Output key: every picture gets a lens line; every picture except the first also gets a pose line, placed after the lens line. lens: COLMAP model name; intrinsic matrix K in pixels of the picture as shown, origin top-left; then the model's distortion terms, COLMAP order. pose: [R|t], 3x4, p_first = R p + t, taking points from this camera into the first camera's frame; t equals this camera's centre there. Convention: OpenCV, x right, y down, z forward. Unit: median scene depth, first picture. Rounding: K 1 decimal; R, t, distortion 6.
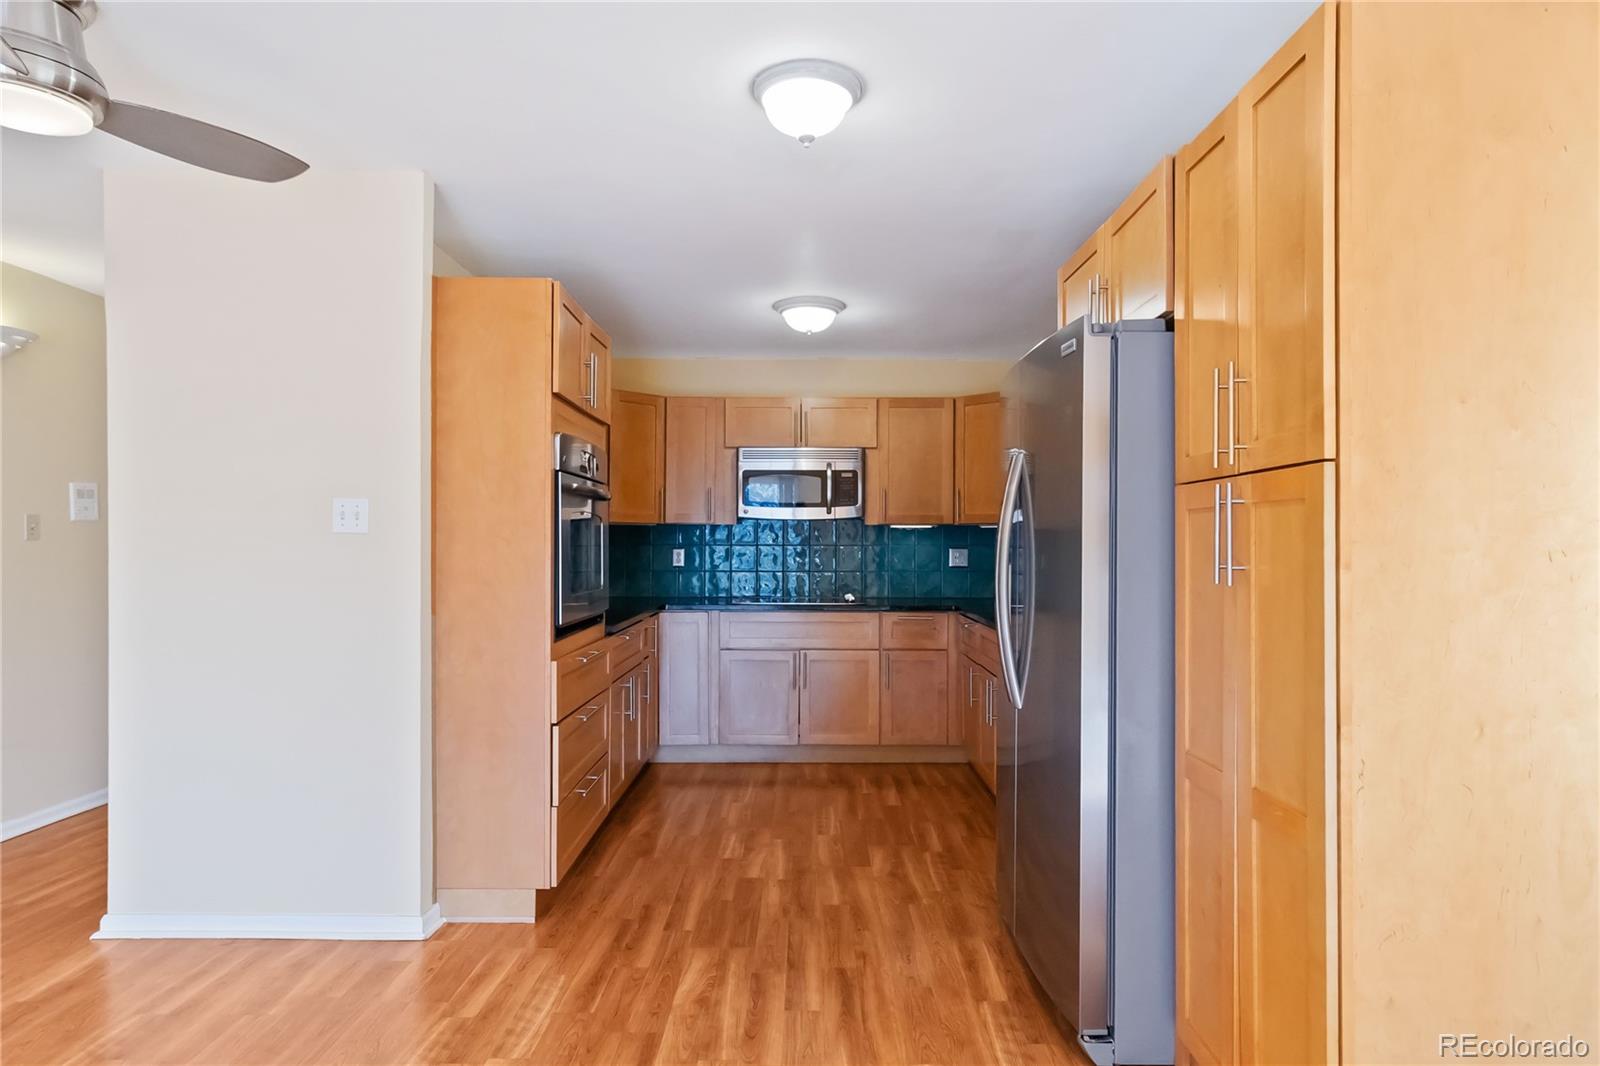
lens RADIAL K [[912.5, 0, 803.0], [0, 912.5, 537.8], [0, 0, 1]] dist [0.020104, -0.004326]
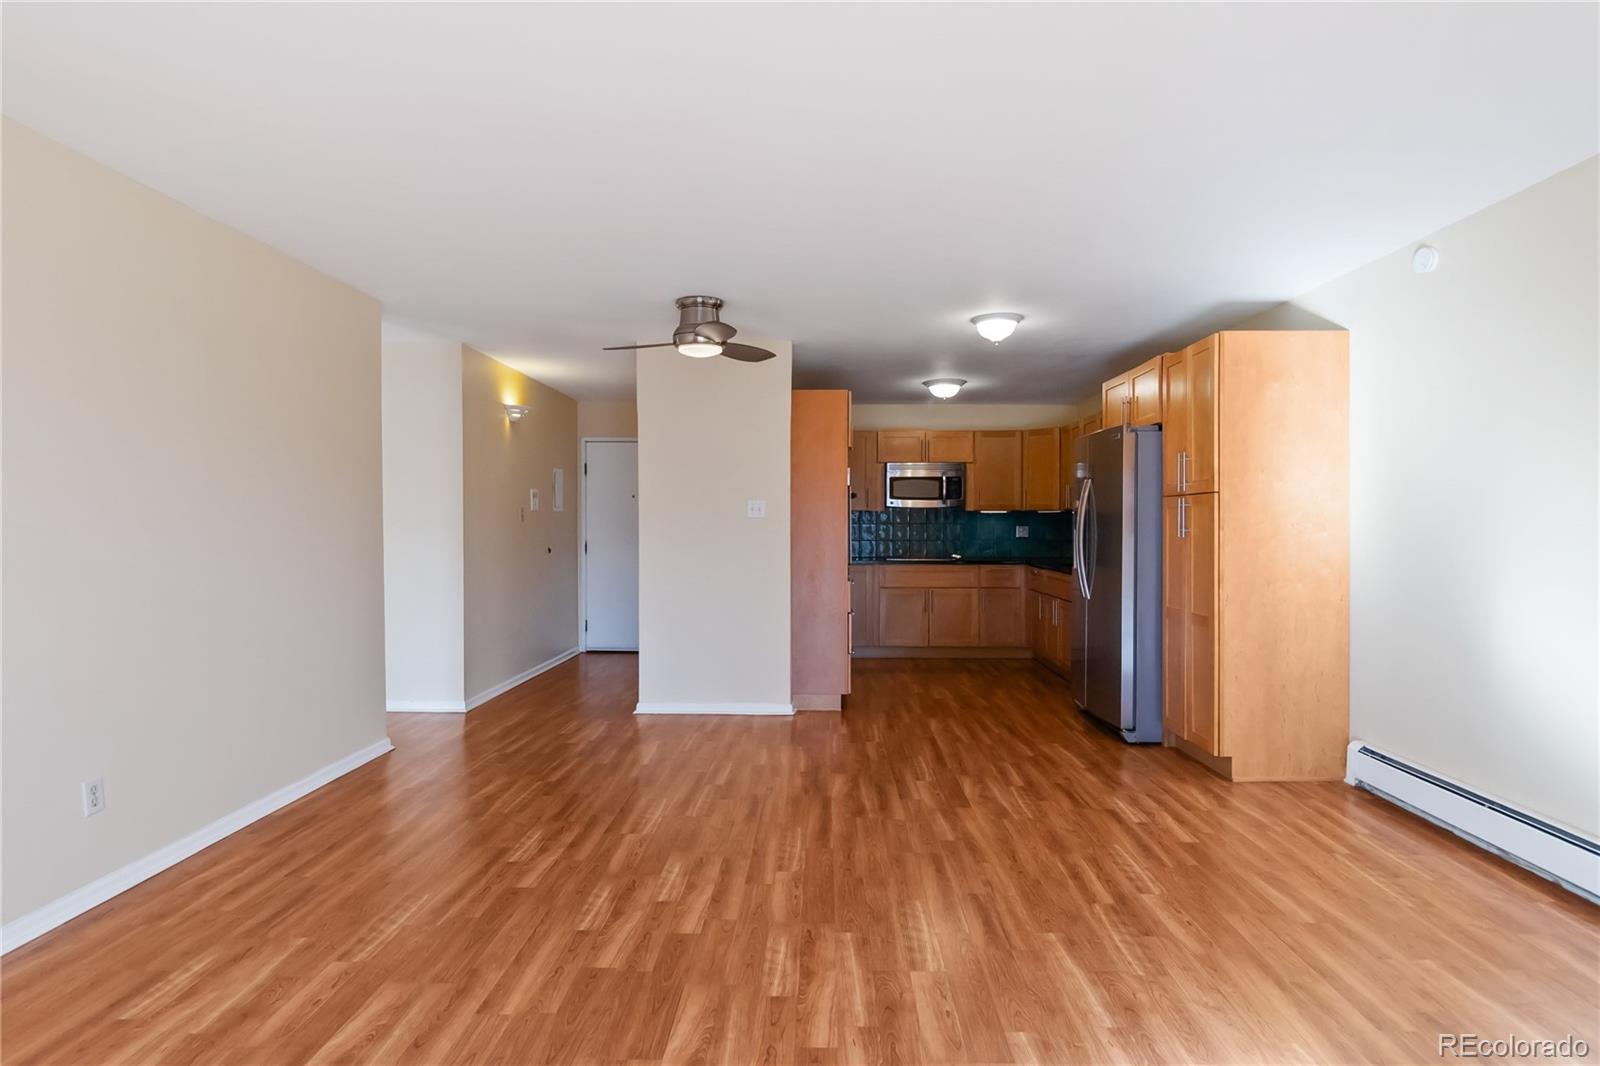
lens RADIAL K [[827.8, 0, 800.9], [0, 827.8, 527.7], [0, 0, 1]] dist [-0.005932, 0.000263]
pose [[0.999738, -0.002651, -0.022754, -0.199093], [0.002893, 0.999940, 0.010584, -0.001005], [0.022725, -0.010647, 0.999685, -0.480113]]
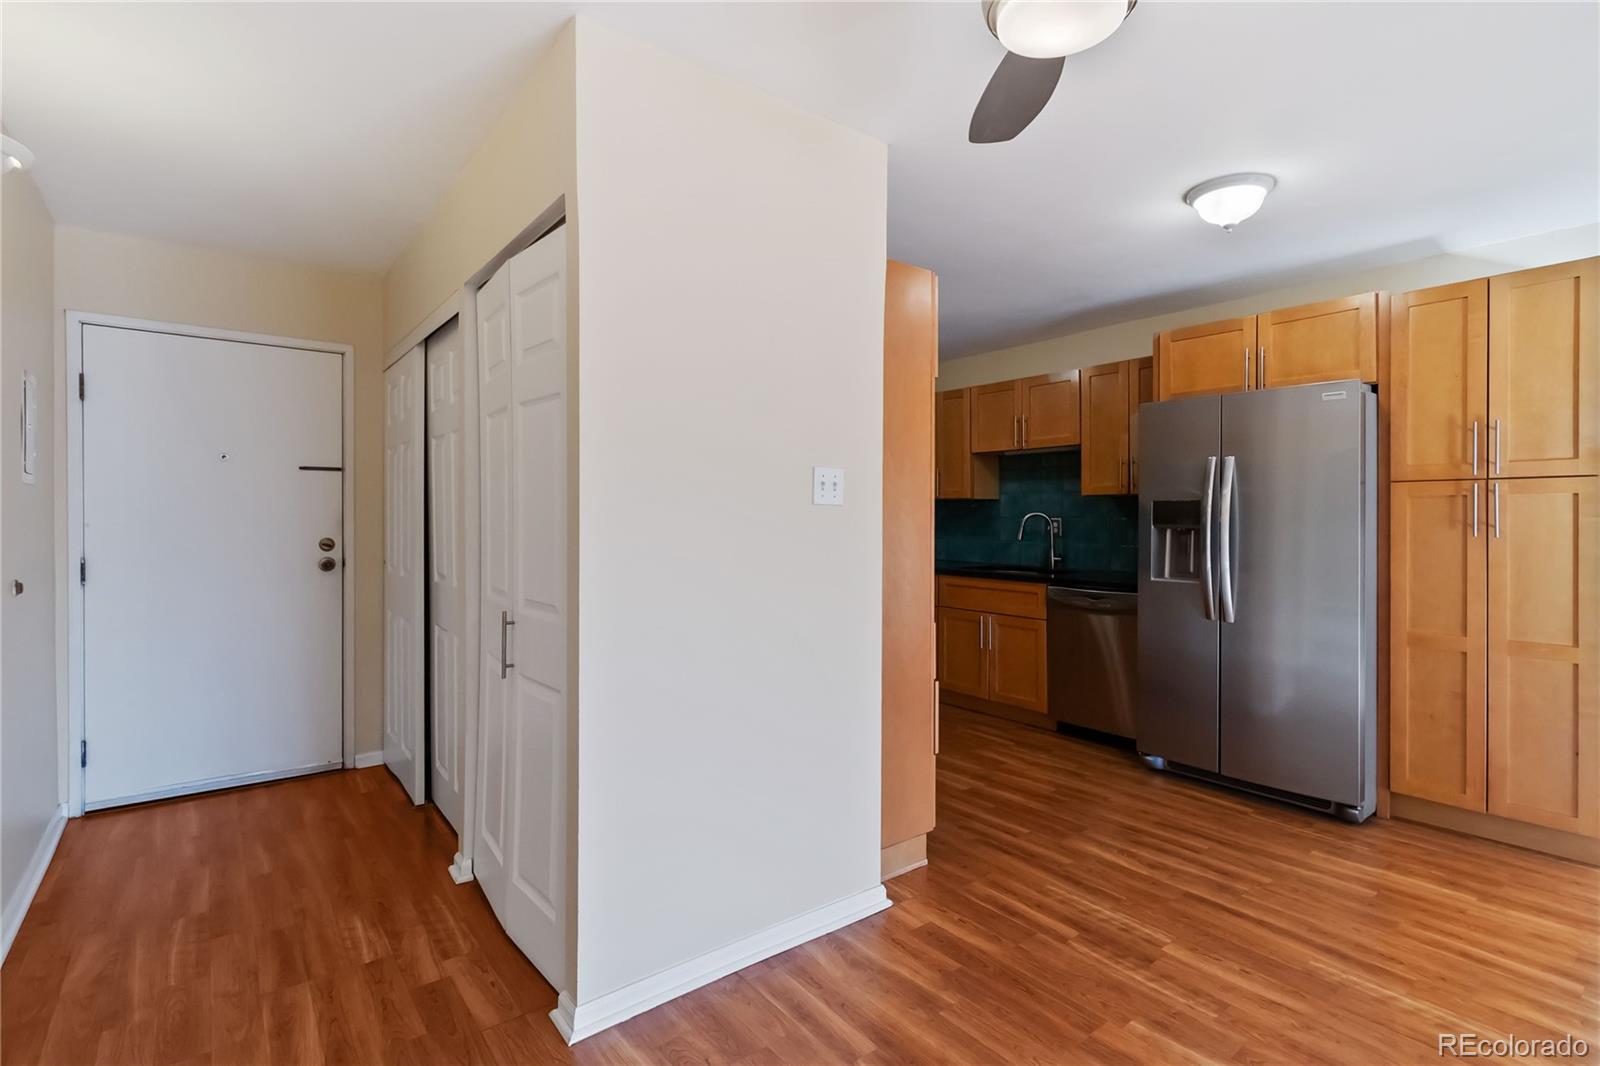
lens RADIAL K [[741.9, 0, 808.3], [0, 741.9, 532.4], [0, 0, 1]] dist [-0.000351, -0.000145]
pose [[0.783132, -0.014677, 0.621683, -0.560023], [-0.004265, 0.999571, 0.028971, 0.000894], [-0.621841, -0.025339, 0.782733, 0.240896]]
